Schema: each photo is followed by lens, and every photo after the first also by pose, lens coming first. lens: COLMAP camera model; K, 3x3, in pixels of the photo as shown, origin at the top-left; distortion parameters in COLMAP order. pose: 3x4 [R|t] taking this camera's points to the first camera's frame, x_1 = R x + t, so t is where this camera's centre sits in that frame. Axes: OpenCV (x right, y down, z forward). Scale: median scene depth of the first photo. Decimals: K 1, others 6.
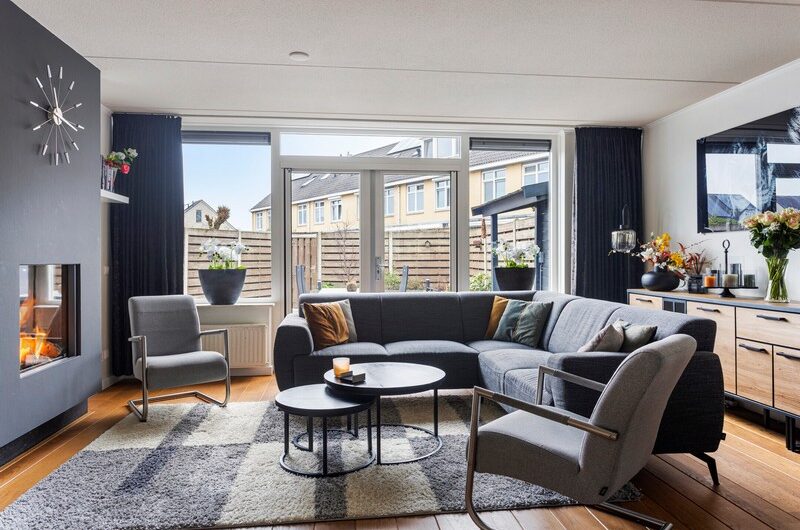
lens RADIAL K [[551.9, 0, 401.2], [0, 551.9, 261.0], [0, 0, 1]] dist [0.005364, 0.001515]
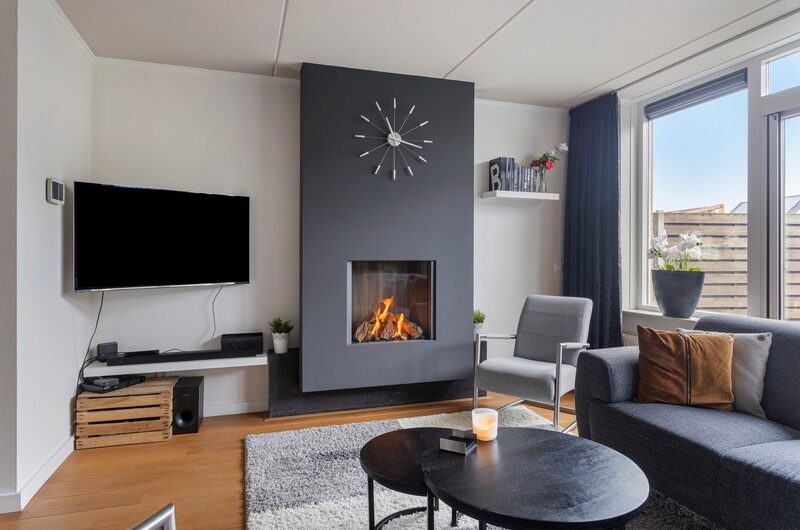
lens RADIAL K [[494.5, 0, 400.5], [0, 494.5, 264.5], [0, 0, 1]] dist [-0.004599, -0.000648]
pose [[0.198414, 0.021599, -0.979880, 0.290944], [-0.006768, 0.999764, 0.020667, -0.006118], [0.980095, 0.002531, 0.198513, 0.518096]]
